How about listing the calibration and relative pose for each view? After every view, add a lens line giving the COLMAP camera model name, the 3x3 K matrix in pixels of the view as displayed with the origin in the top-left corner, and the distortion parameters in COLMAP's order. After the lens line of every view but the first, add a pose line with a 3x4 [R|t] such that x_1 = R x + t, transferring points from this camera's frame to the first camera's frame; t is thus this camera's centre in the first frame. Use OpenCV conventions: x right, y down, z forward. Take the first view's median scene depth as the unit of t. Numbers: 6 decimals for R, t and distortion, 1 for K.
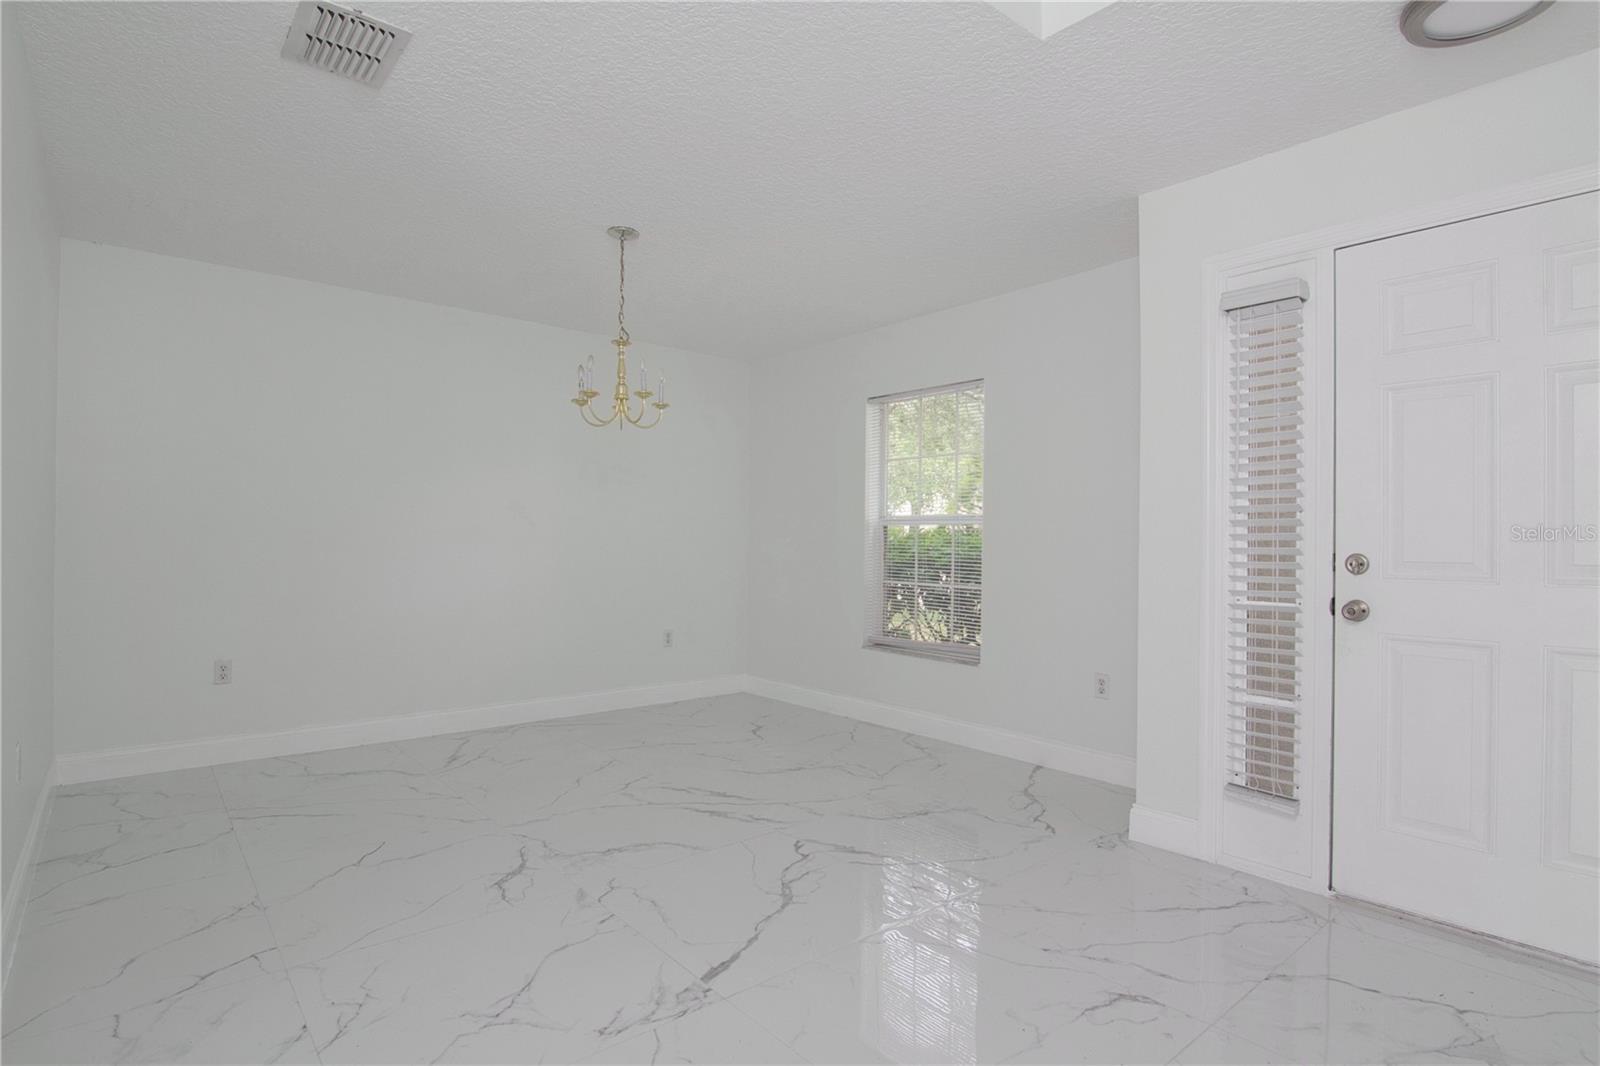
lens RADIAL K [[810.4, 0, 797.9], [0, 810.4, 535.4], [0, 0, 1]] dist [-0.010166, -0.009706]
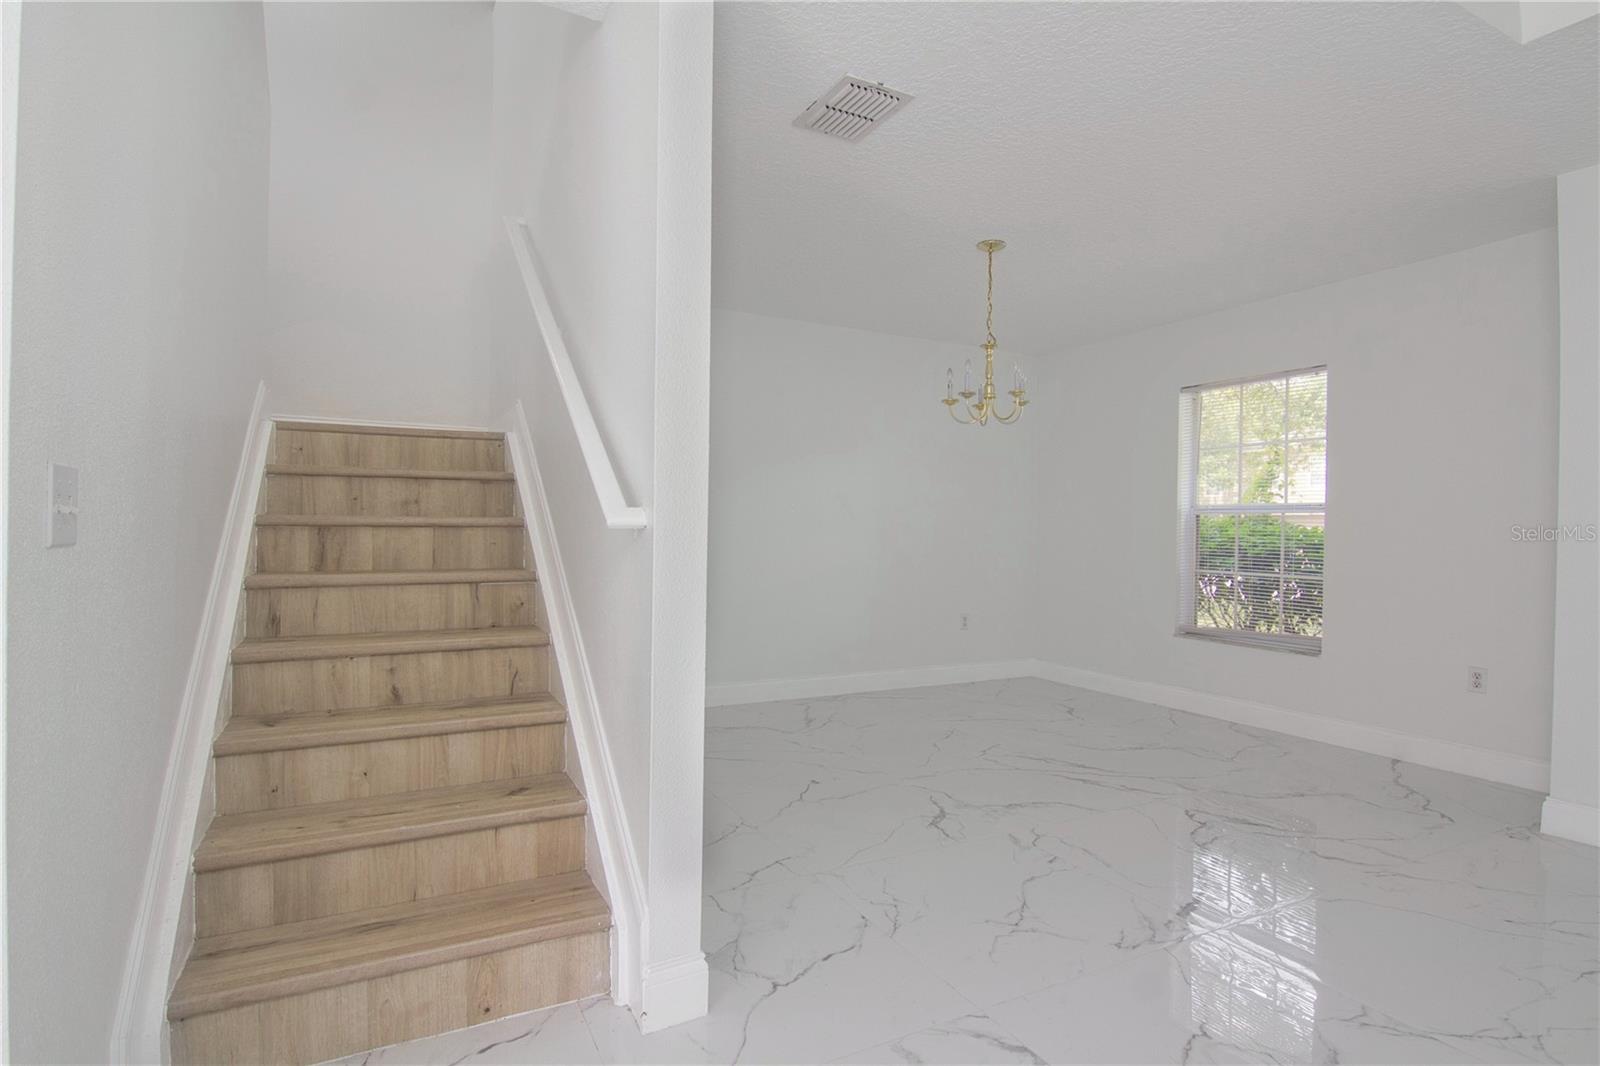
lens RADIAL K [[810.4, 0, 784.9], [0, 810.4, 534.9], [0, 0, 1]] dist [-0.010166, -0.009706]
pose [[0.974867, 0.004395, -0.222745, -0.242007], [-0.002309, 0.999951, 0.009626, 0.006066], [0.222776, -0.008870, 0.974829, -0.126452]]
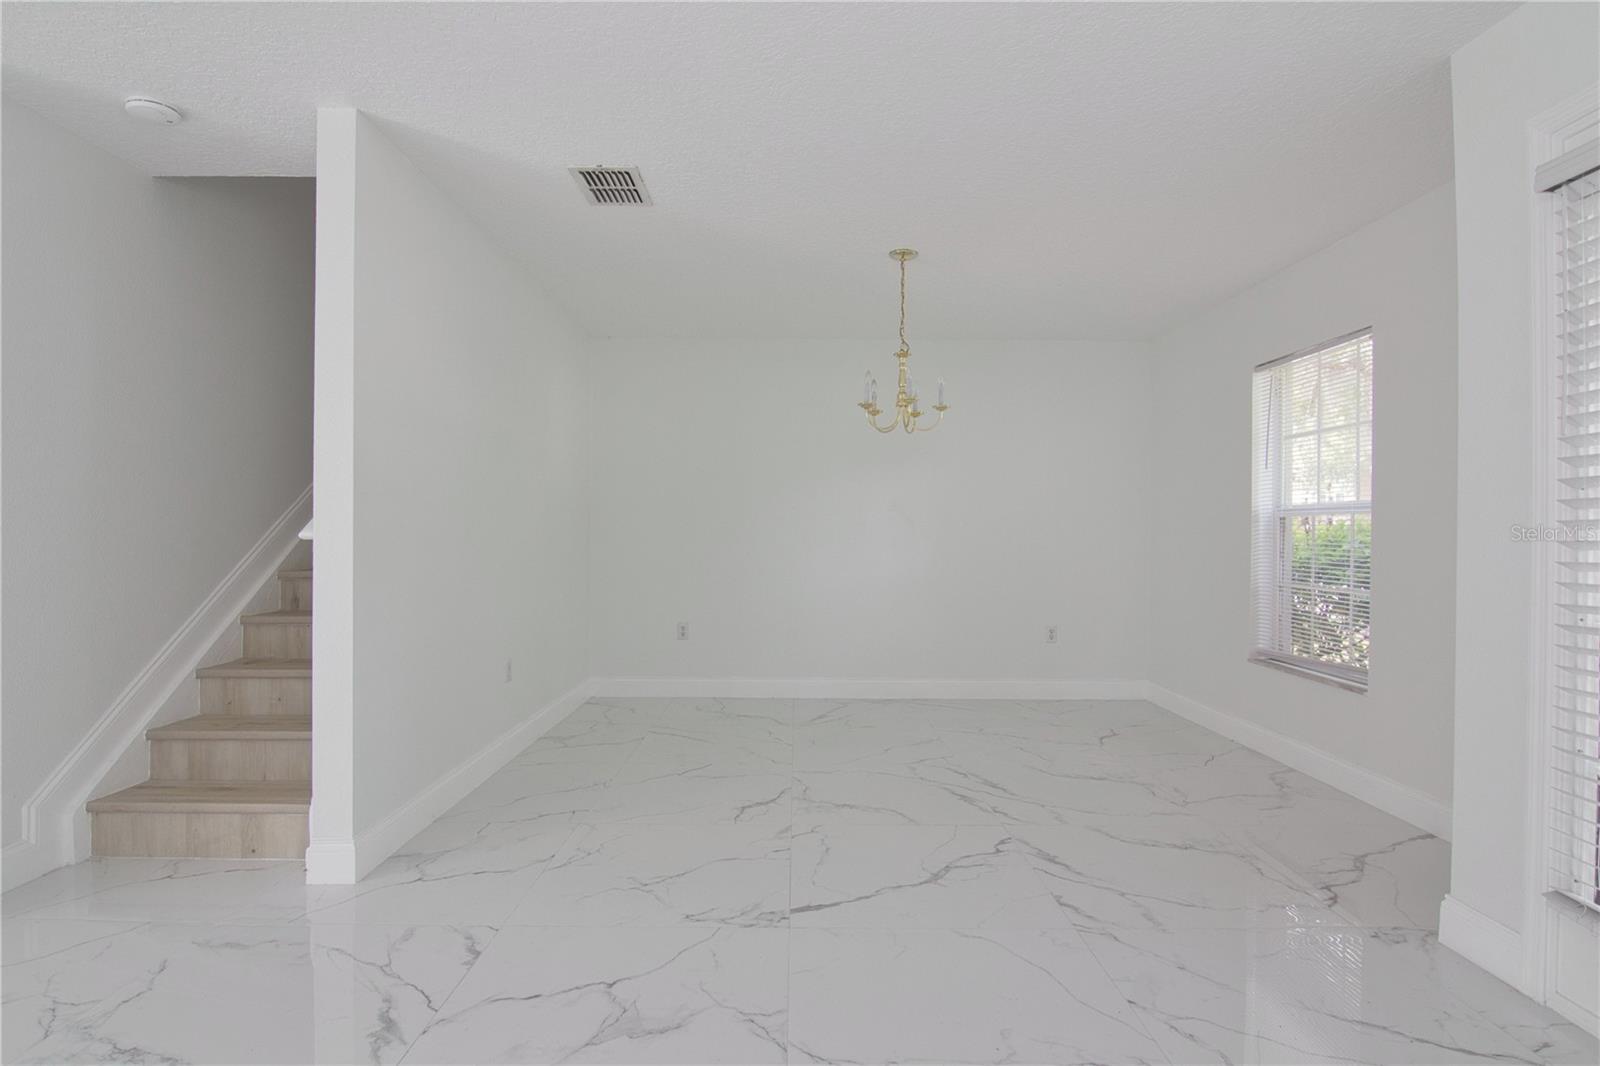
lens RADIAL K [[810.4, 0, 801.7], [0, 810.4, 536.1], [0, 0, 1]] dist [-0.010166, -0.009706]
pose [[0.766218, -0.001984, -0.642577, 0.381924], [0.004905, 0.999984, 0.002761, 0.003993], [0.642561, -0.005268, 0.766216, 0.070154]]
